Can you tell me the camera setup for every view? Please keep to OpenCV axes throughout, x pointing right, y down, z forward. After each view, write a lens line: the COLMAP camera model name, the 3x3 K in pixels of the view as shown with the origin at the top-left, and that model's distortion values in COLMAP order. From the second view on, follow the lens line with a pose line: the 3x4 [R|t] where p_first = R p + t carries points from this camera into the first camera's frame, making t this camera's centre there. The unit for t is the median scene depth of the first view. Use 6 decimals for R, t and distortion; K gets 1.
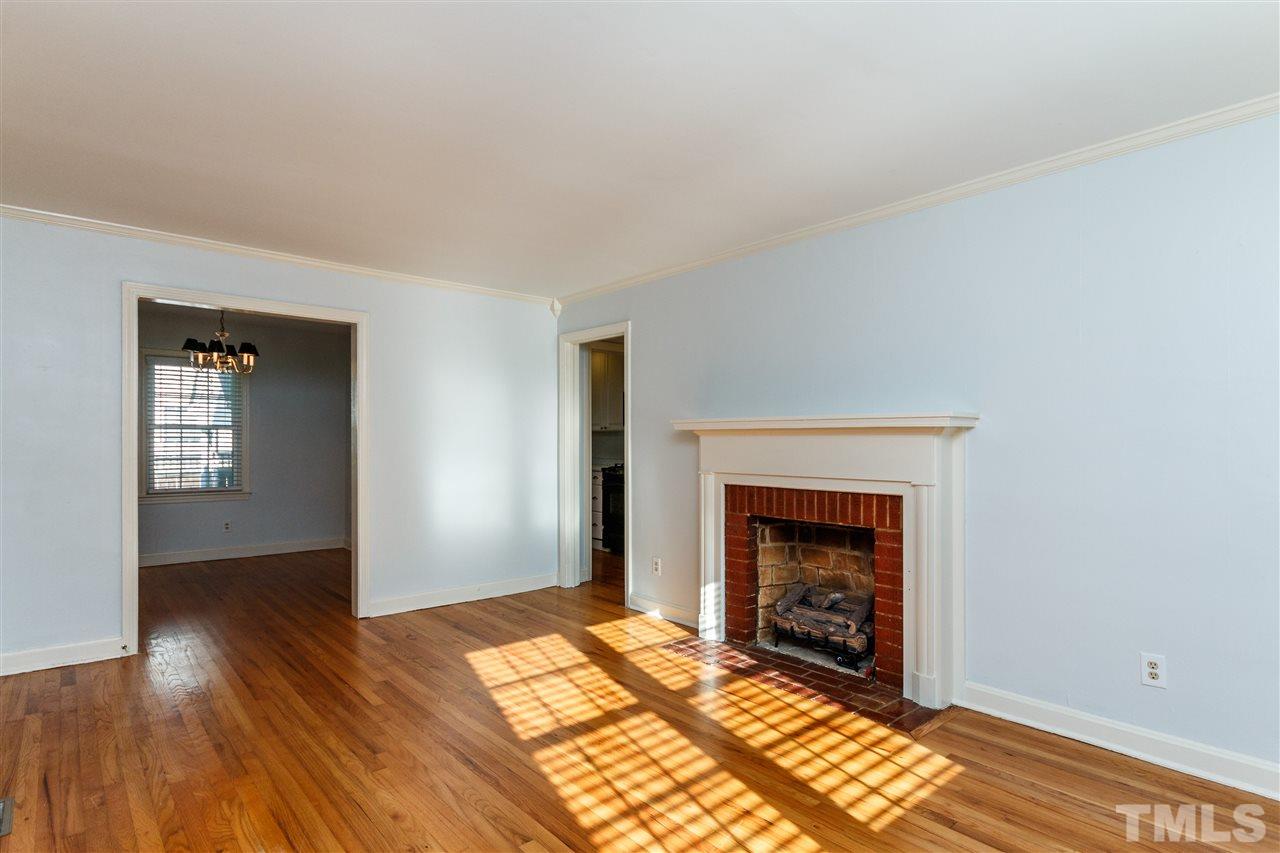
lens RADIAL K [[664.5, 0, 642.0], [0, 664.5, 438.2], [0, 0, 1]] dist [0.004812, 0.000305]
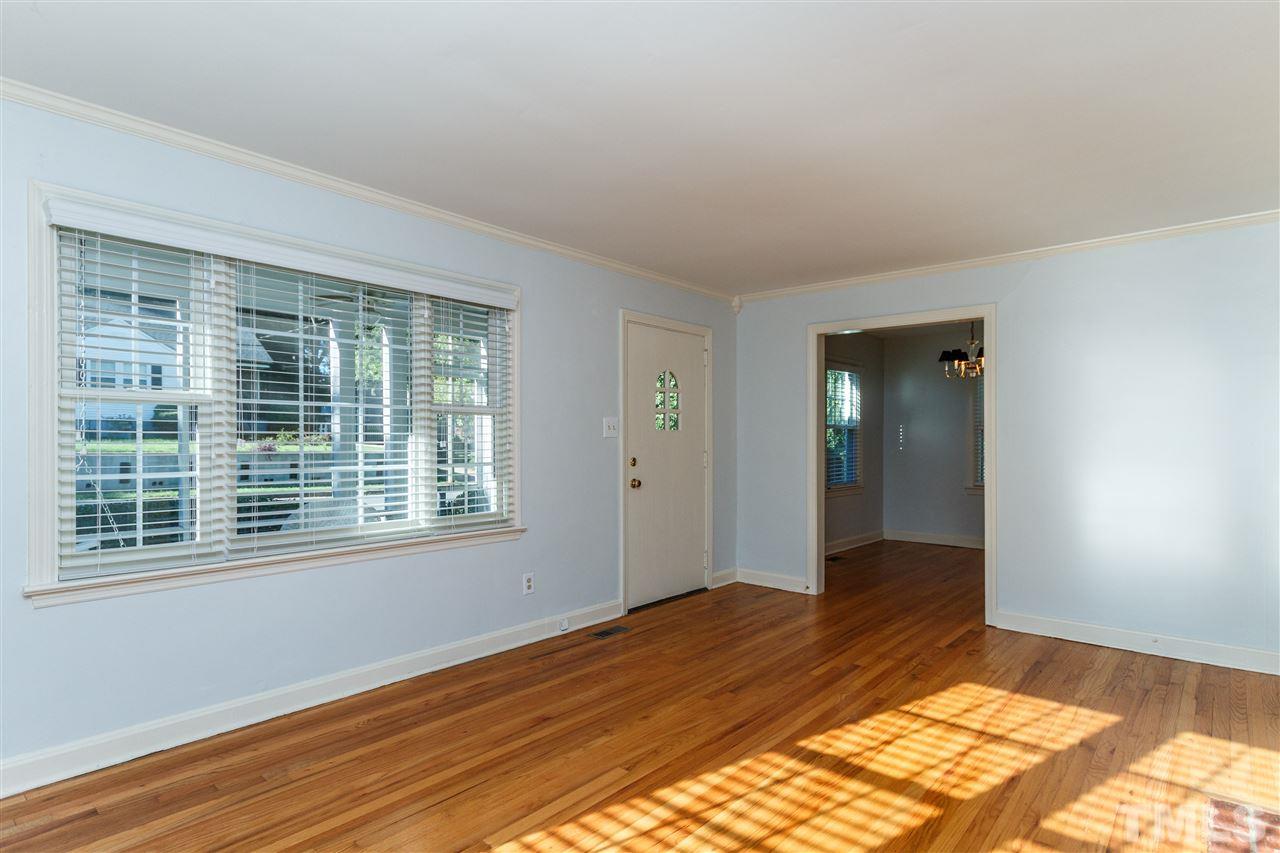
lens RADIAL K [[664.5, 0, 642.0], [0, 664.5, 438.2], [0, 0, 1]] dist [0.004812, 0.000305]
pose [[0.143907, -0.004058, -0.989583, 0.675773], [0.004769, 0.999983, -0.003407, 0.005509], [0.989580, -0.004229, 0.143924, 0.565011]]
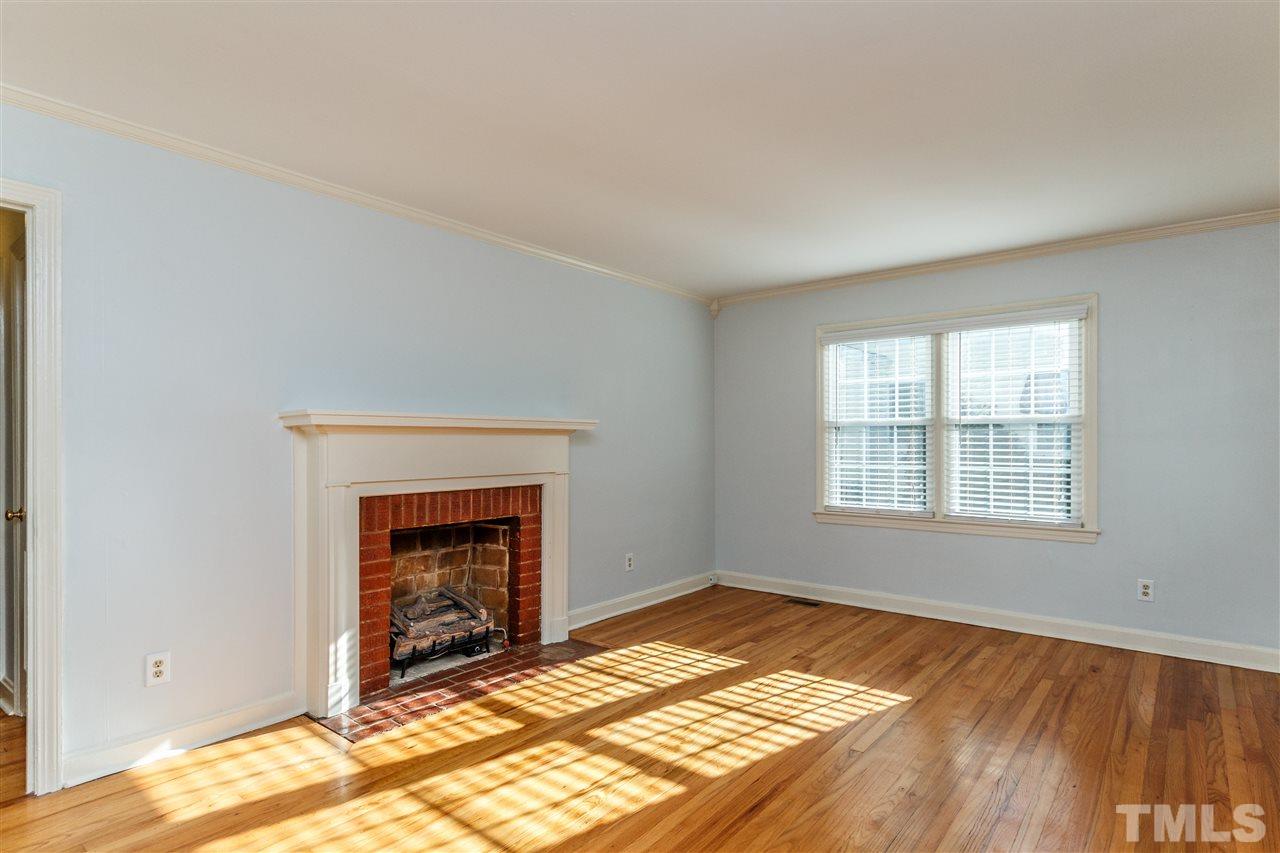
lens RADIAL K [[674.9, 0, 638.6], [0, 674.9, 438.5], [0, 0, 1]] dist [-0.000829, 0.000087]
pose [[-0.172733, 0.001045, 0.984968, -0.911711], [-0.003114, 0.999994, -0.001607, 0.002795], [-0.984964, -0.003344, -0.172729, 1.076369]]
